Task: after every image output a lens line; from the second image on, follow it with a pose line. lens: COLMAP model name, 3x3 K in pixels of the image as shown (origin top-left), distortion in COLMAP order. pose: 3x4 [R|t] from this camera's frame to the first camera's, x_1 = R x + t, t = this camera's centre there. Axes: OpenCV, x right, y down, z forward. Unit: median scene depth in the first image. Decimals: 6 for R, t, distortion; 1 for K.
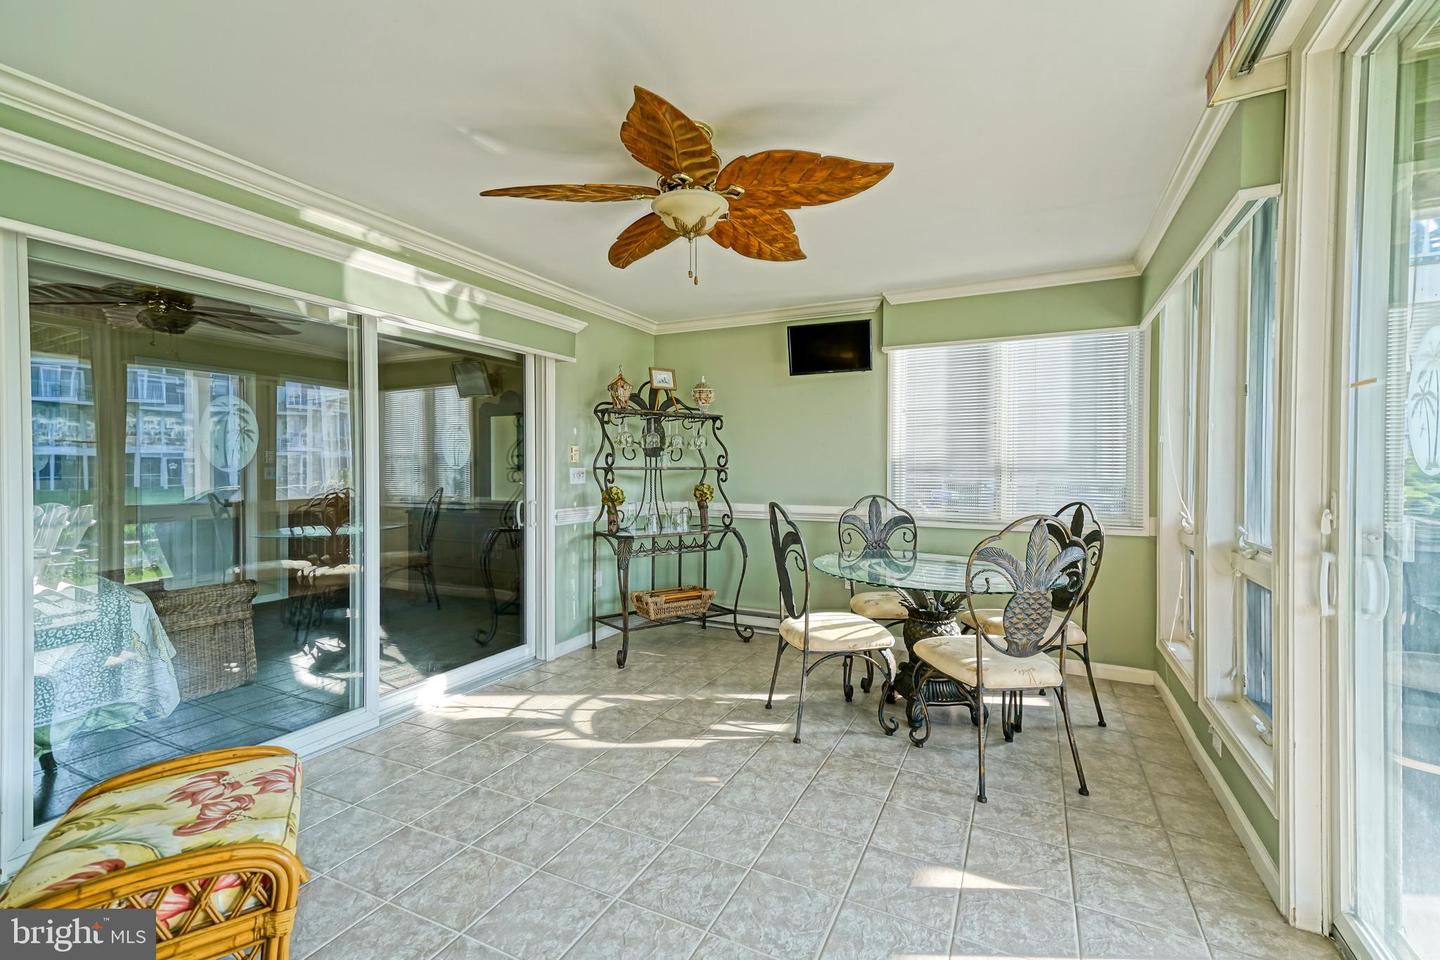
lens RADIAL K [[635.8, 0, 711.7], [0, 635.8, 473.9], [0, 0, 1]] dist [0.047648, -0.005297]
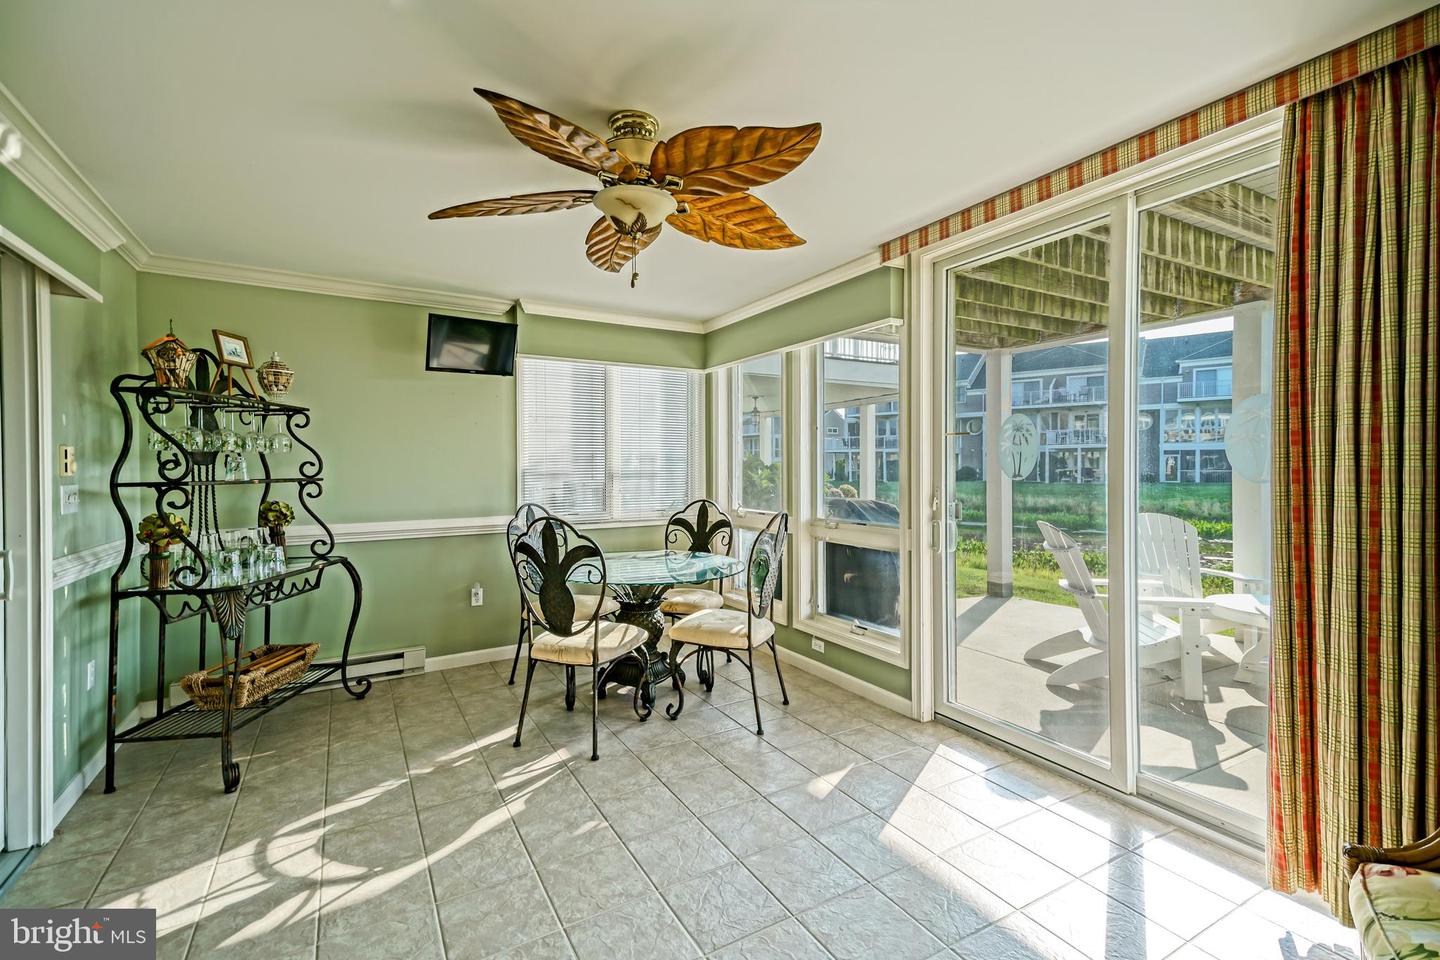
lens RADIAL K [[635.8, 0, 710.2], [0, 635.8, 469.9], [0, 0, 1]] dist [0.047648, -0.005297]
pose [[0.555458, -0.012832, 0.831445, -0.488374], [0.016050, 0.999860, 0.004709, -0.021678], [-0.831390, 0.010729, 0.555586, 0.255192]]
